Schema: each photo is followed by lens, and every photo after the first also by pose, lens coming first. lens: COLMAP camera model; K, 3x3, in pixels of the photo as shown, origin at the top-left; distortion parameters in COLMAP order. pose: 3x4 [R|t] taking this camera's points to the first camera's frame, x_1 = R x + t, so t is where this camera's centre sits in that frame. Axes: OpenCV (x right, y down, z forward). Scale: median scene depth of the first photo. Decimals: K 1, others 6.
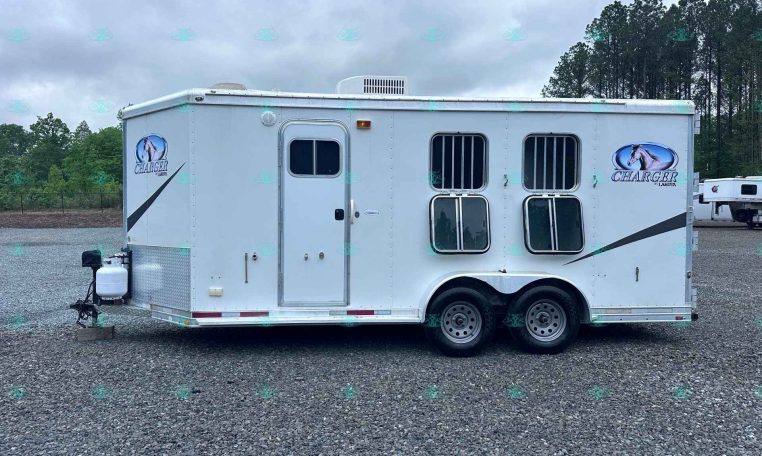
lens RADIAL K [[406.7, 0, 455.3], [0, 406.7, 222.4], [0, 0, 1]] dist [0.004097, -0.004678]
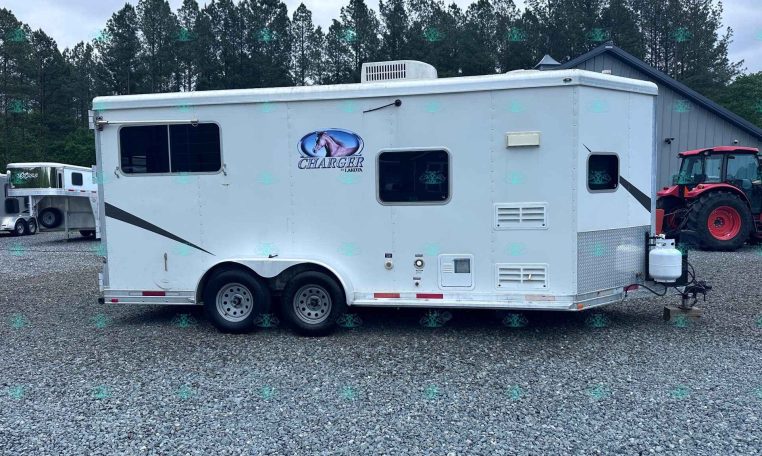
lens RADIAL K [[406.7, 0, 379.3], [0, 406.7, 225.9], [0, 0, 1]] dist [0.004097, -0.004678]
pose [[0.977815, -0.003438, -0.209442, 0.810567], [0.013135, 0.998904, 0.044923, -0.001804], [0.209058, -0.046677, 0.976789, 0.040955]]
